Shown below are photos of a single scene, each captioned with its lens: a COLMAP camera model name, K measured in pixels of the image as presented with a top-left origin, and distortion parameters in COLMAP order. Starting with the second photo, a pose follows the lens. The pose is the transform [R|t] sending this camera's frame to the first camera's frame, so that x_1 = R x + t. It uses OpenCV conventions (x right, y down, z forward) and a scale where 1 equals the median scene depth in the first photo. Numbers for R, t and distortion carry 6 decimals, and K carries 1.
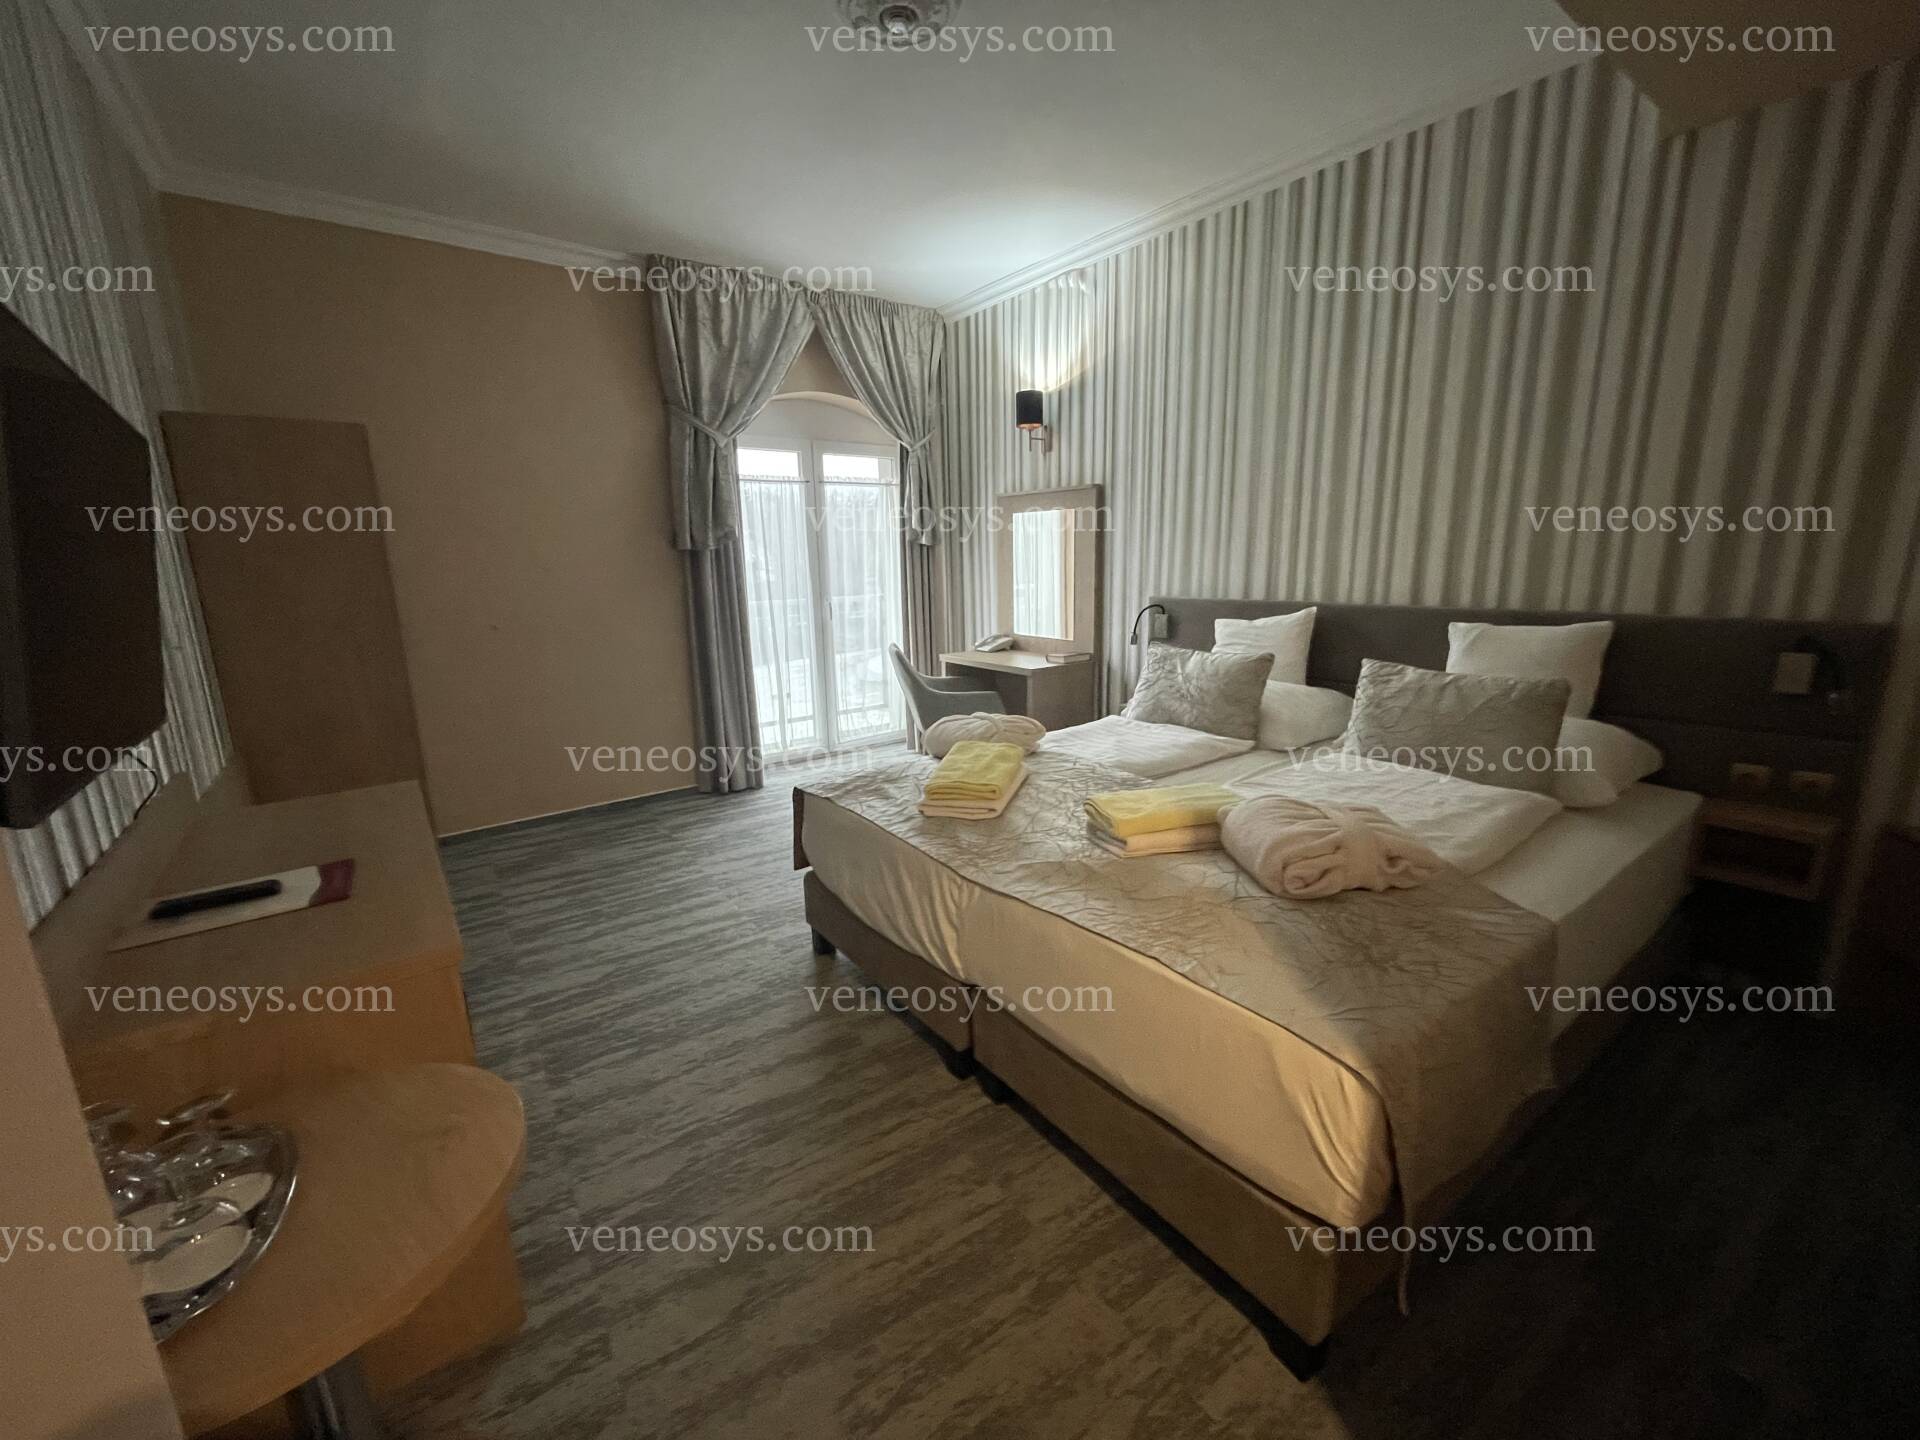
lens RADIAL K [[773.2, 0, 960.8], [0, 773.2, 722.5], [0, 0, 1]] dist [-0.003482, -0.000143]
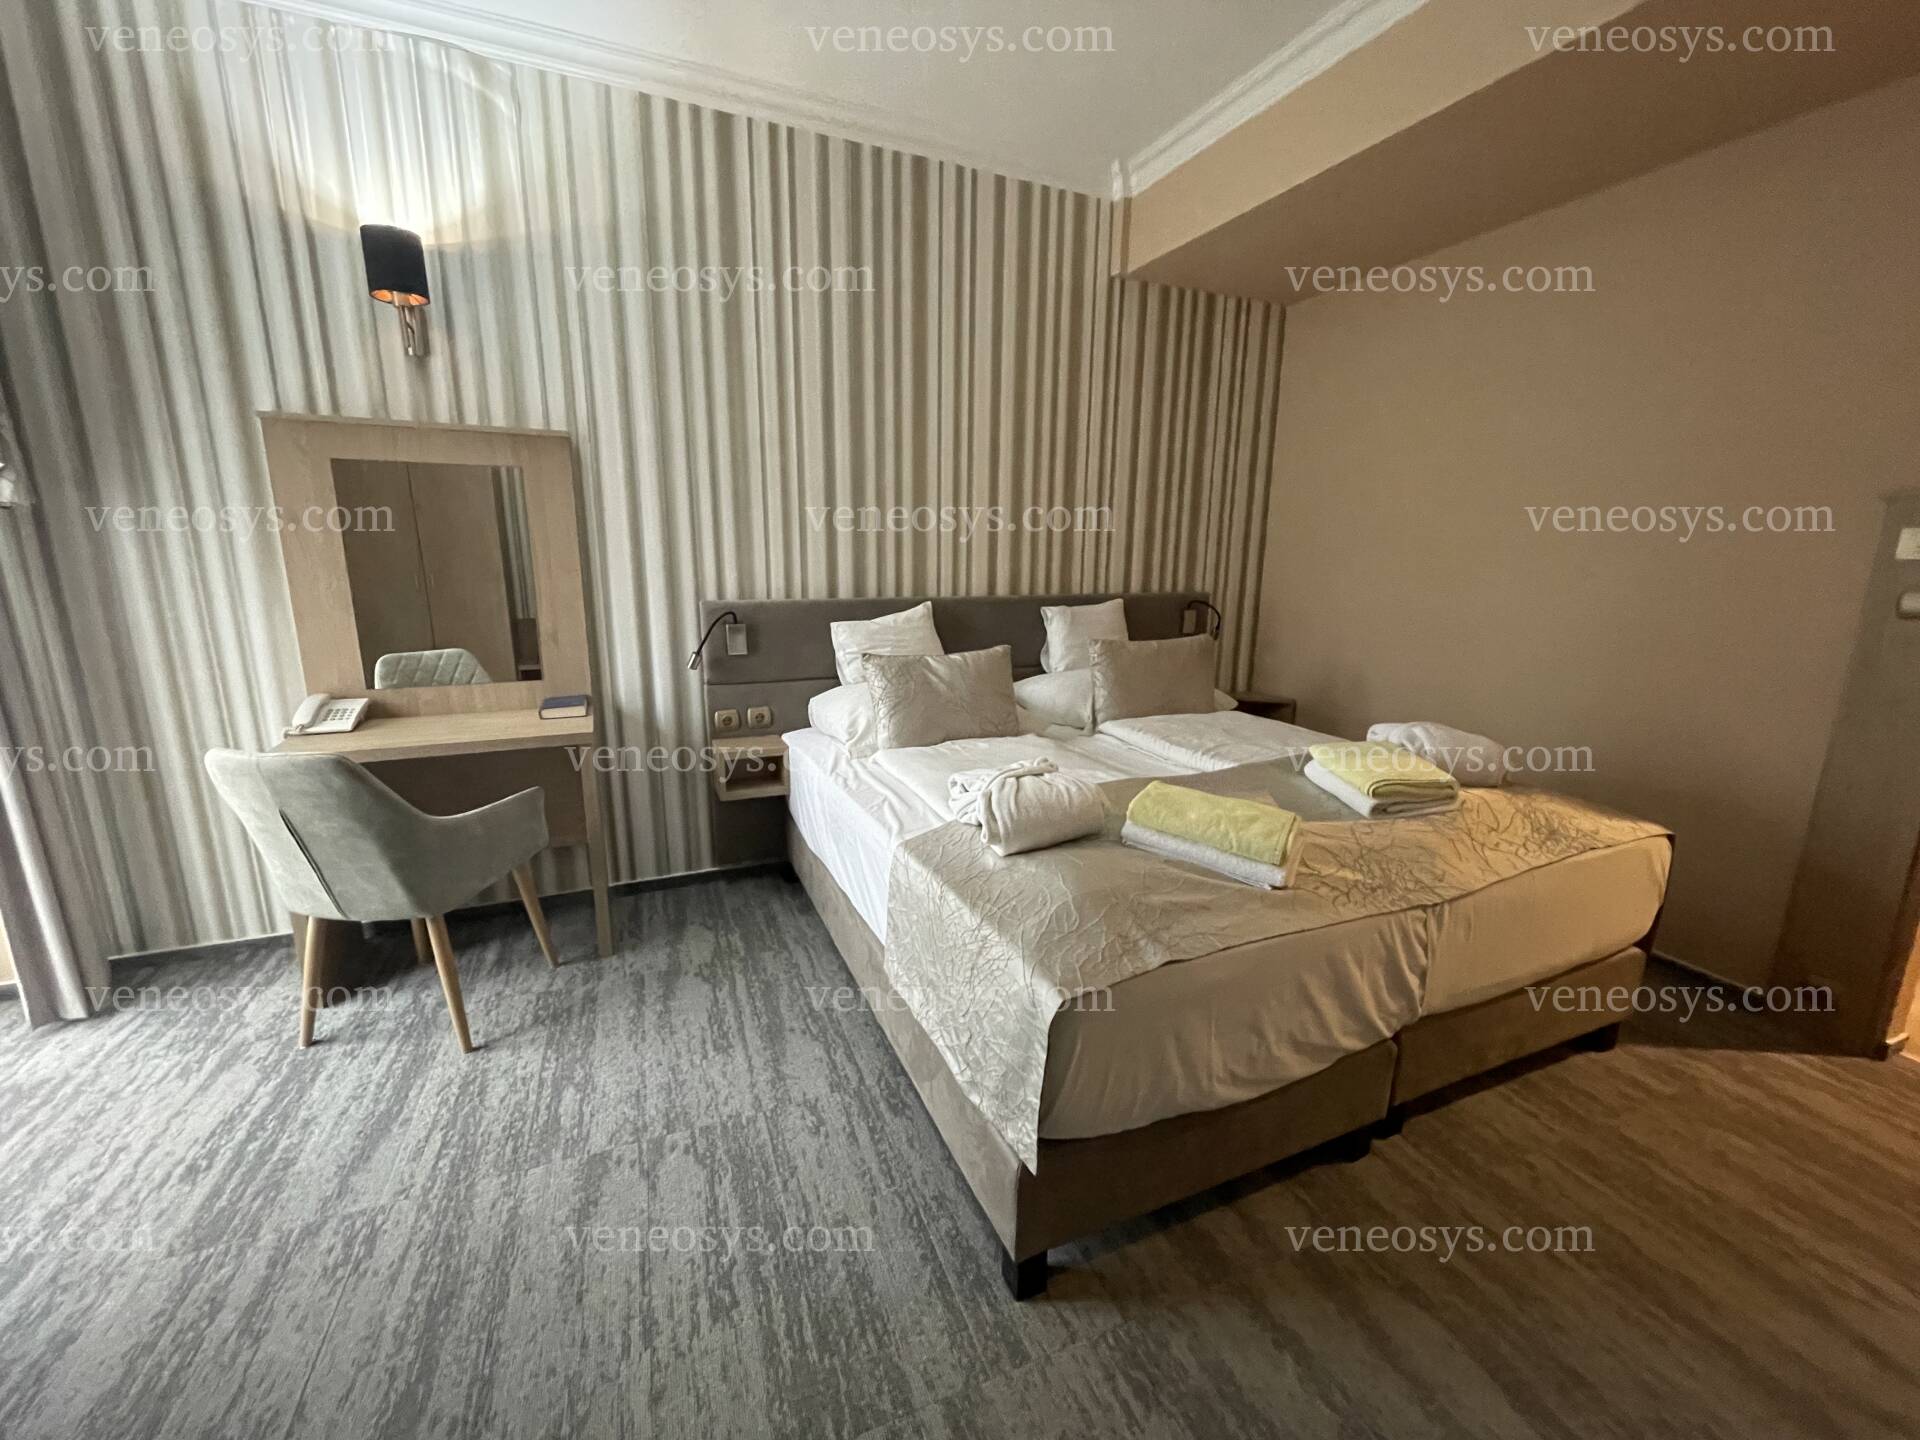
lens RADIAL K [[773.2, 0, 963.1], [0, 773.2, 719.0], [0, 0, 1]] dist [-0.003482, -0.000143]
pose [[0.214311, -0.194259, 0.957253, -0.547868], [0.191638, 0.969339, 0.153808, -0.153099], [-0.957782, 0.150484, 0.244967, 0.755905]]
